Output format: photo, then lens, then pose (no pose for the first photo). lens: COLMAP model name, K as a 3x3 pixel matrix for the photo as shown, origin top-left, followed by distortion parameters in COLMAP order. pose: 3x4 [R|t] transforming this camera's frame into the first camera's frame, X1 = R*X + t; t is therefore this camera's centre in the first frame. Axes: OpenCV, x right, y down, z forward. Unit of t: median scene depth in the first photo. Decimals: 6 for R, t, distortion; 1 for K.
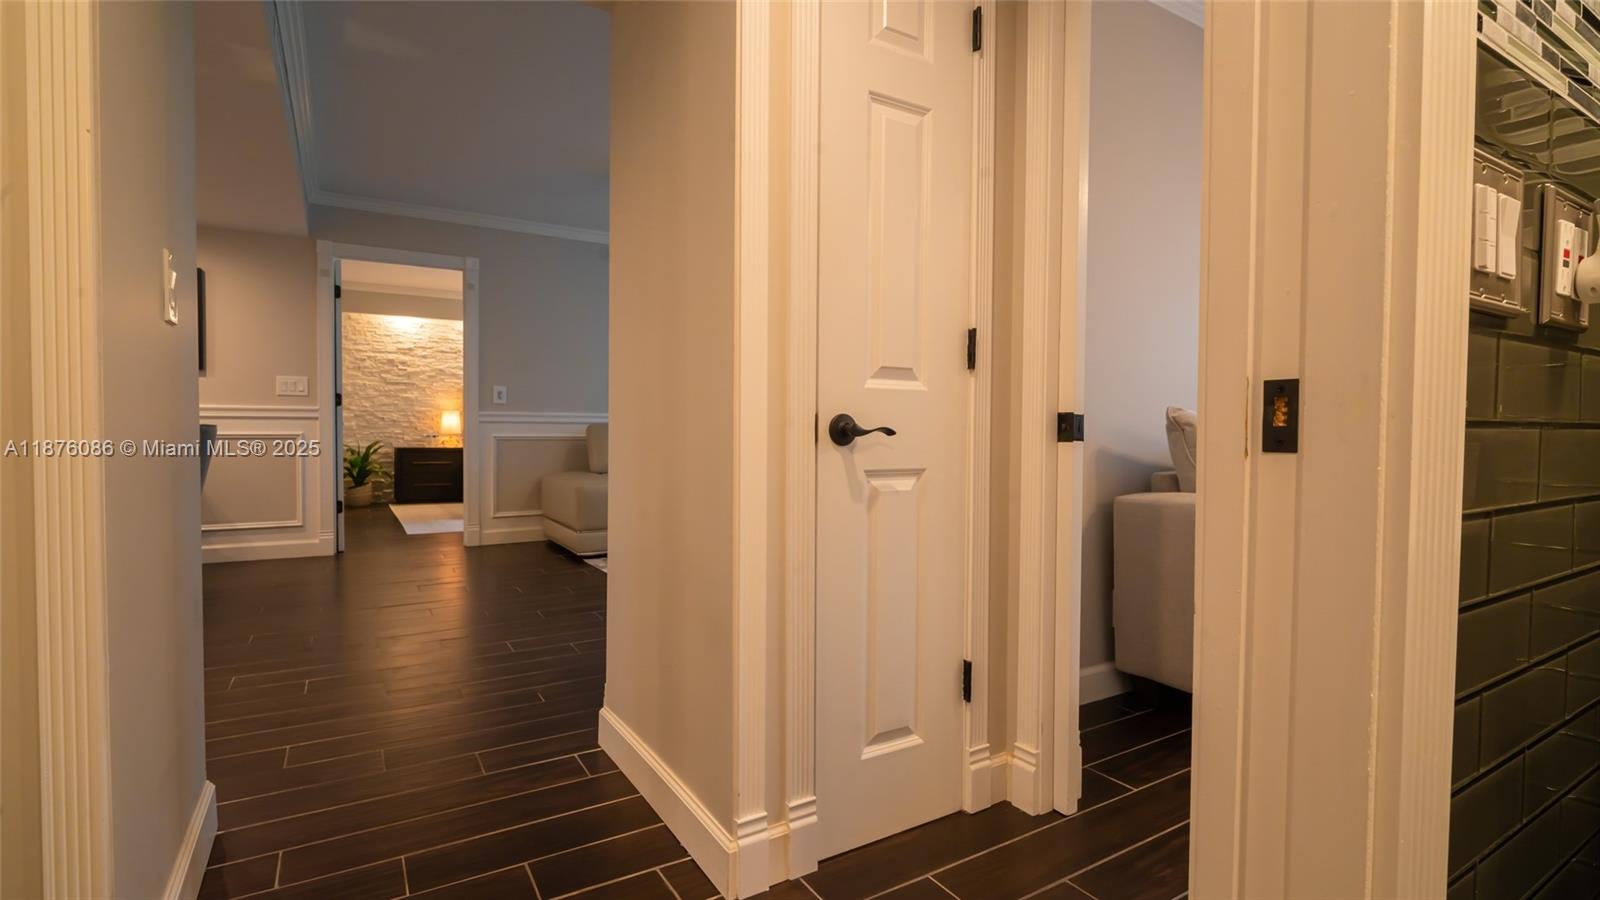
lens RADIAL K [[740.9, 0, 793.3], [0, 740.9, 444.4], [0, 0, 1]] dist [-0.000732, -0.003653]
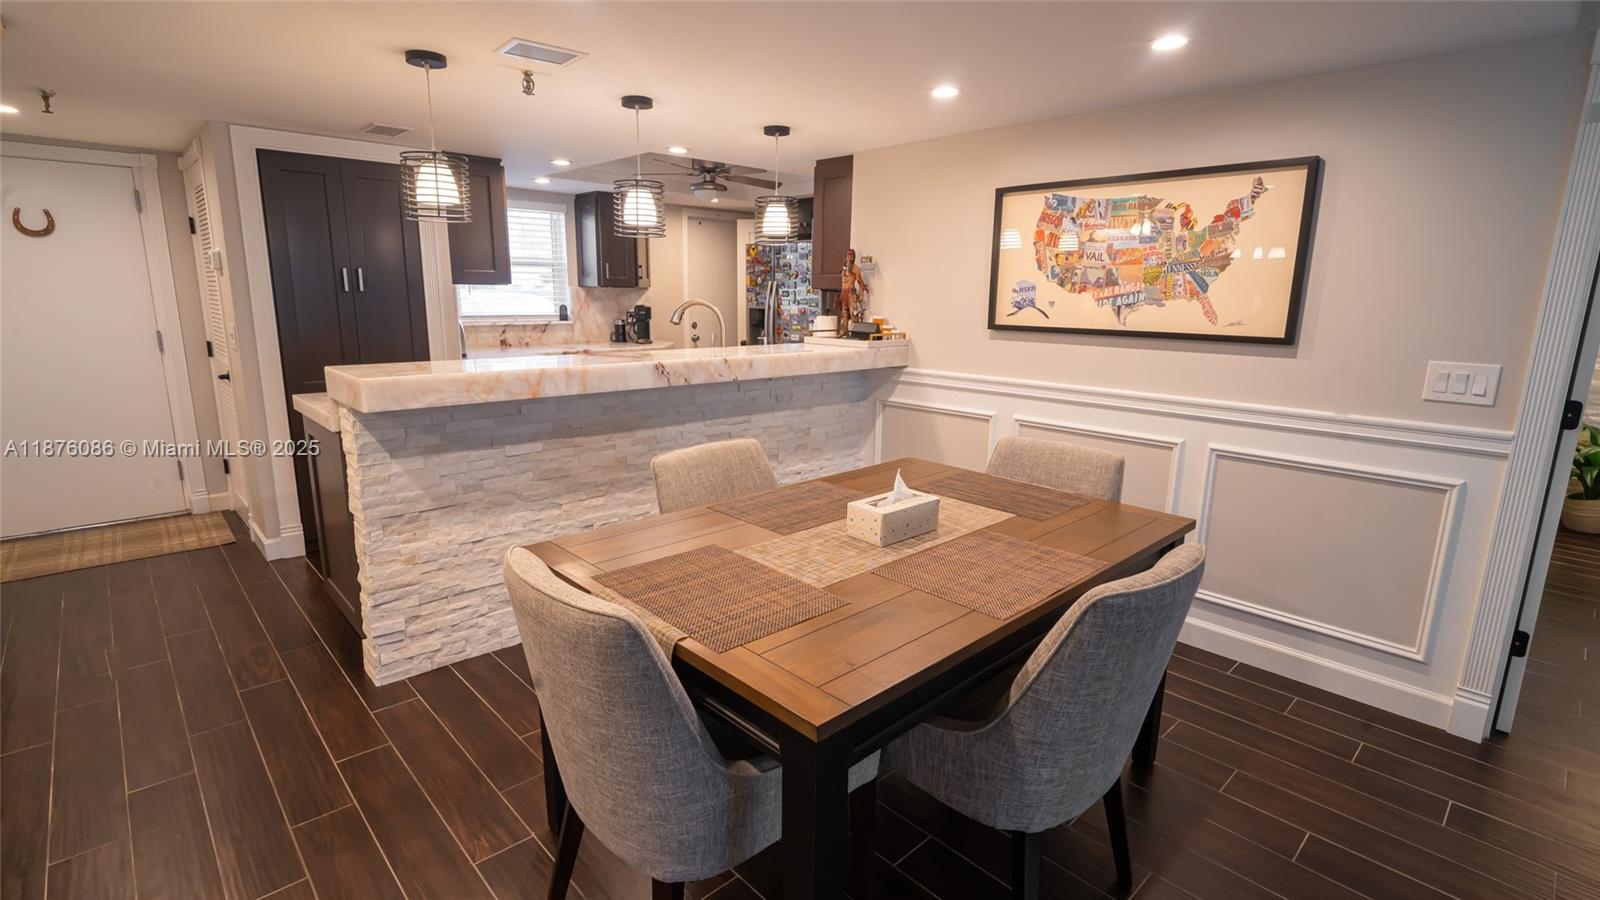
lens RADIAL K [[740.9, 0, 807.3], [0, 740.9, 447.7], [0, 0, 1]] dist [-0.000732, -0.003653]
pose [[0.206969, 0.195672, -0.958581, -0.296608], [-0.040524, 0.980669, 0.191431, -0.109906], [0.977508, -0.000775, 0.210897, 0.483054]]
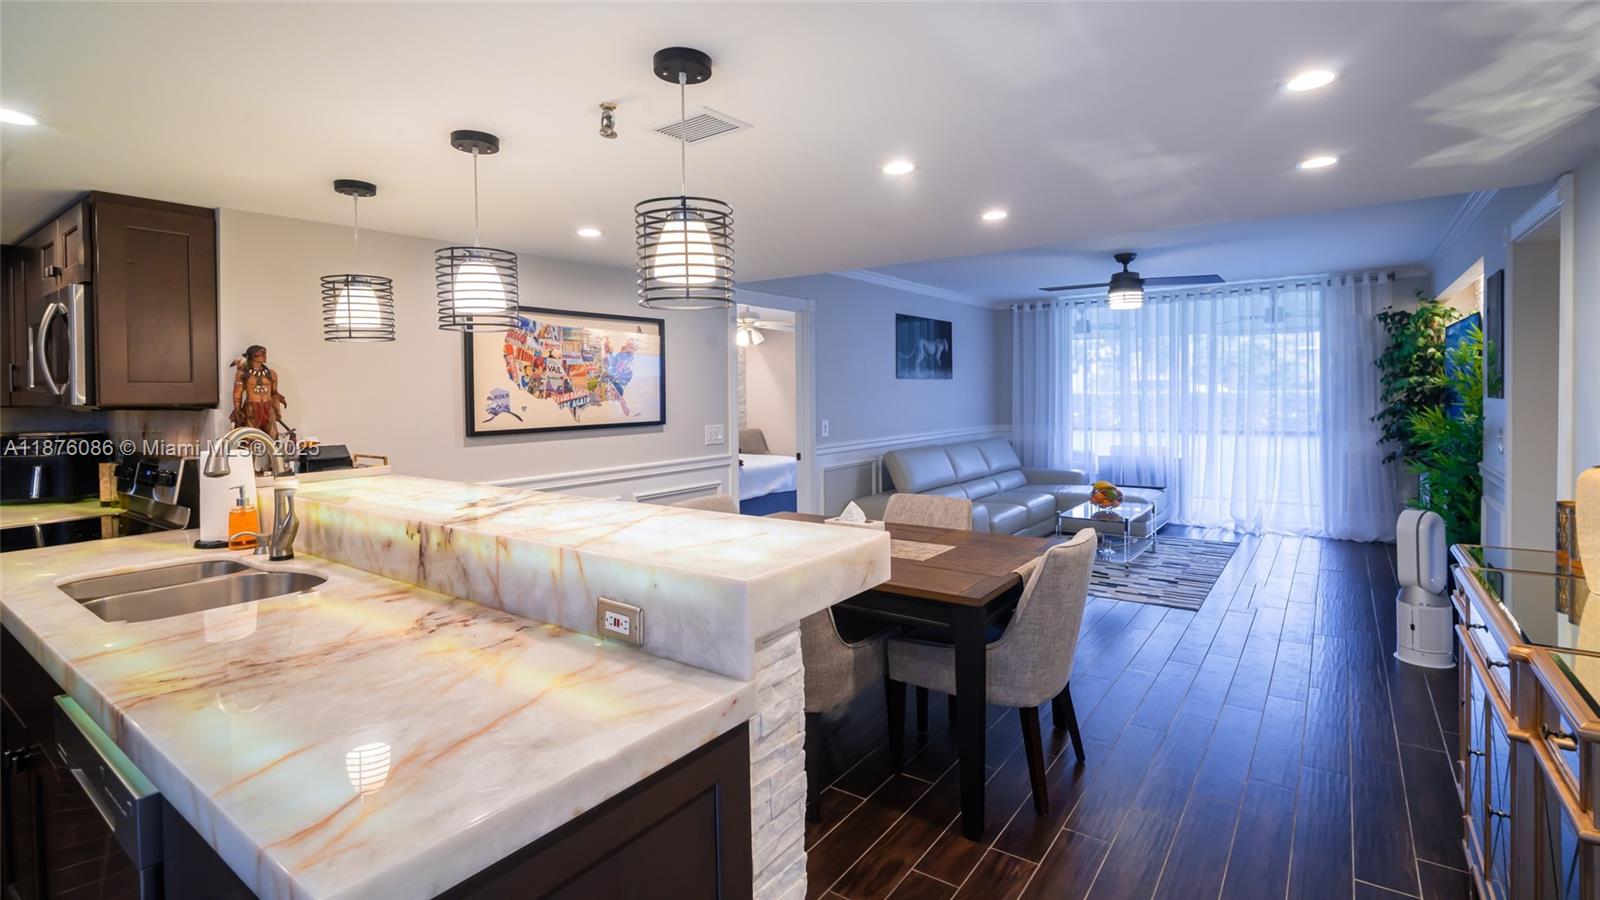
lens RADIAL K [[740.9, 0, 804.7], [0, 740.9, 406.1], [0, 0, 1]] dist [-0.000732, -0.003653]
pose [[0.924410, -0.027174, 0.380431, -0.925760], [0.028982, 0.999579, 0.000976, -0.112959], [-0.380297, 0.010123, 0.924809, 0.036922]]
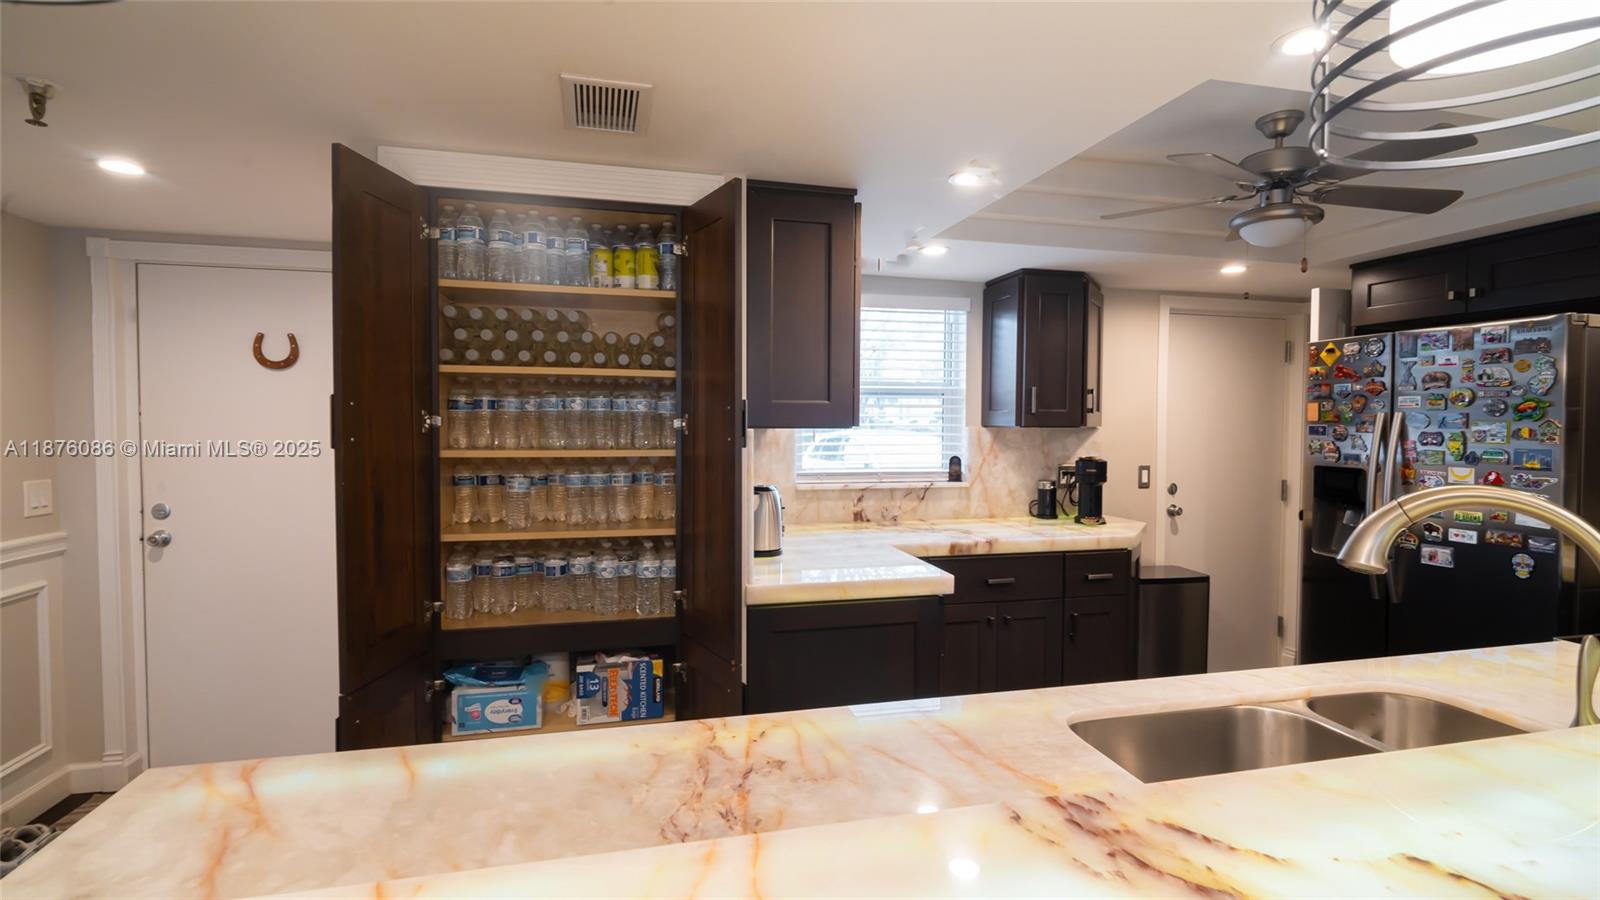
lens RADIAL K [[740.9, 0, 800.0], [0, 740.9, 443.8], [0, 0, 1]] dist [-0.000732, -0.003653]
pose [[-0.304967, 0.018592, -0.952181, -0.826928], [-0.034185, 0.998951, 0.030454, -0.120102], [0.951749, 0.041838, -0.304011, 0.425948]]
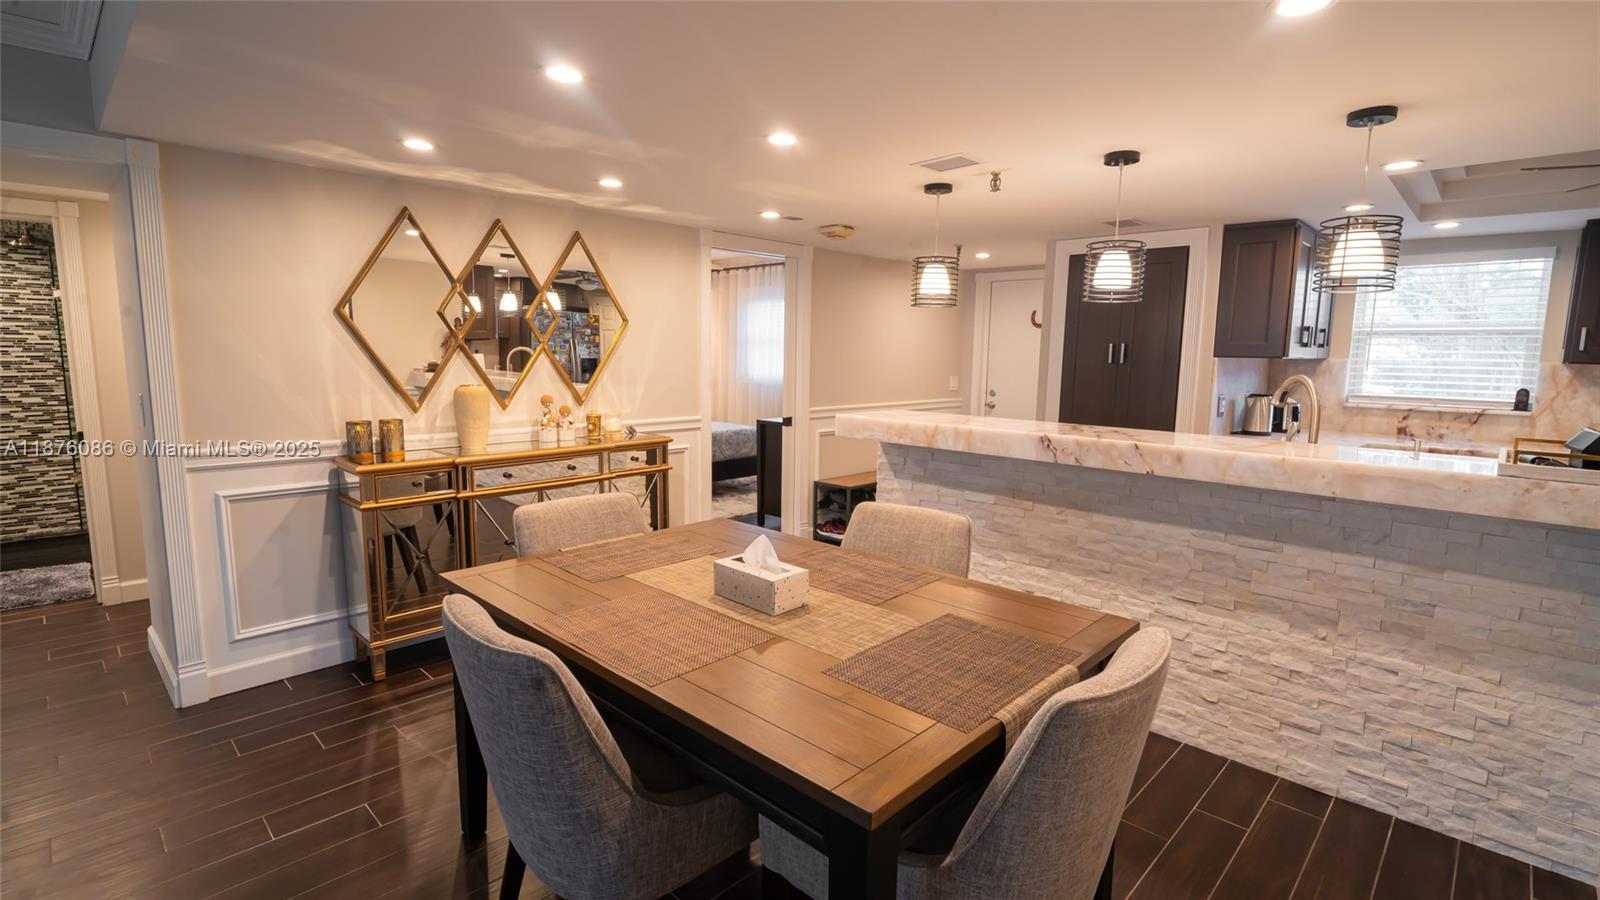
lens RADIAL K [[740.9, 0, 802.5], [0, 740.9, 447.5], [0, 0, 1]] dist [-0.000732, -0.003653]
pose [[-0.970284, 0.007454, -0.241853, -0.581826], [-0.030529, 0.987767, 0.152922, -0.127695], [0.240034, 0.155762, -0.958187, 0.962388]]
